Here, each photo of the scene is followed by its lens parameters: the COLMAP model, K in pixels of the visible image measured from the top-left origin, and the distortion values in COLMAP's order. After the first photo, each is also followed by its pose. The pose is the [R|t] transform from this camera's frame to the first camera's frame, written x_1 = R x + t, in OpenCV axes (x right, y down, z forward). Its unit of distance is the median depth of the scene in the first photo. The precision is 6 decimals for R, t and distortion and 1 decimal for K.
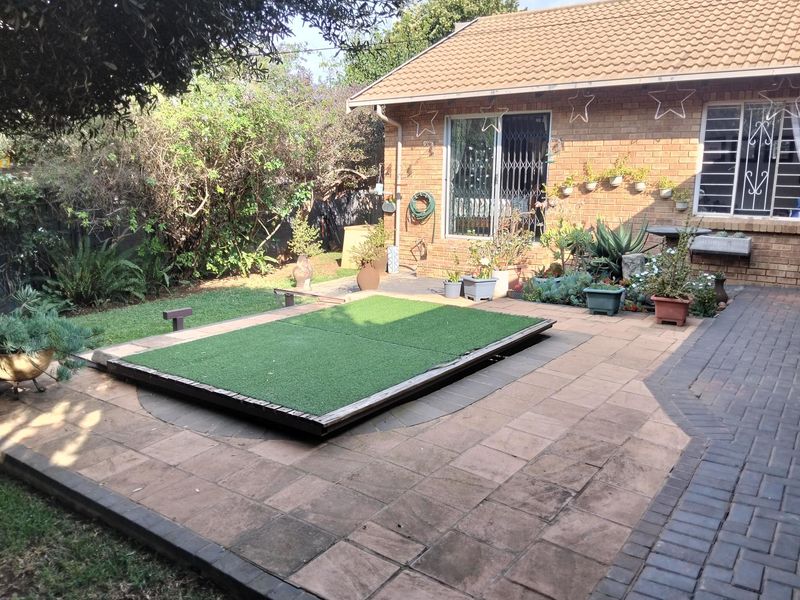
lens RADIAL K [[630.0, 0, 395.9], [0, 630.0, 303.4], [0, 0, 1]] dist [0.044044, -0.096686]
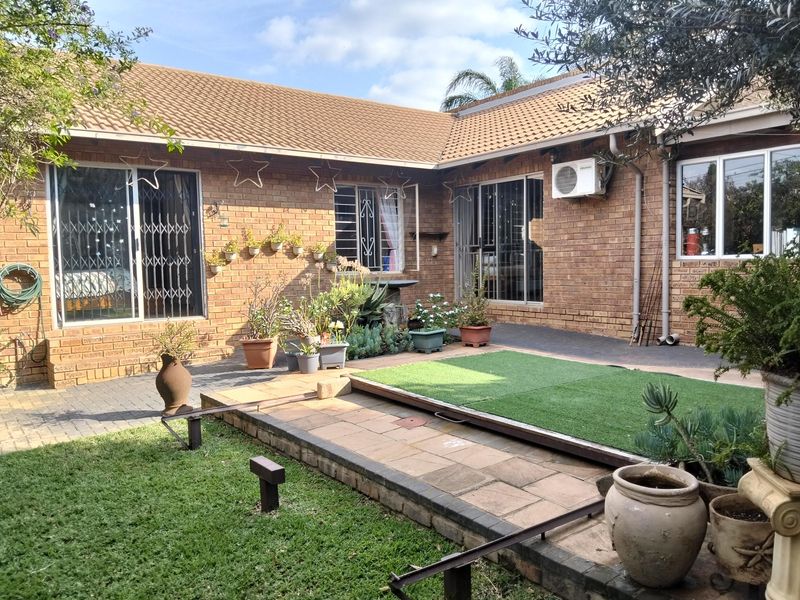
lens RADIAL K [[630.0, 0, 395.9], [0, 630.0, 303.4], [0, 0, 1]] dist [0.044044, -0.096686]
pose [[0.292610, -0.073962, 0.953367, -0.574229], [0.211397, 0.977339, 0.010940, -0.070944], [-0.932572, 0.198338, 0.301614, 0.517656]]
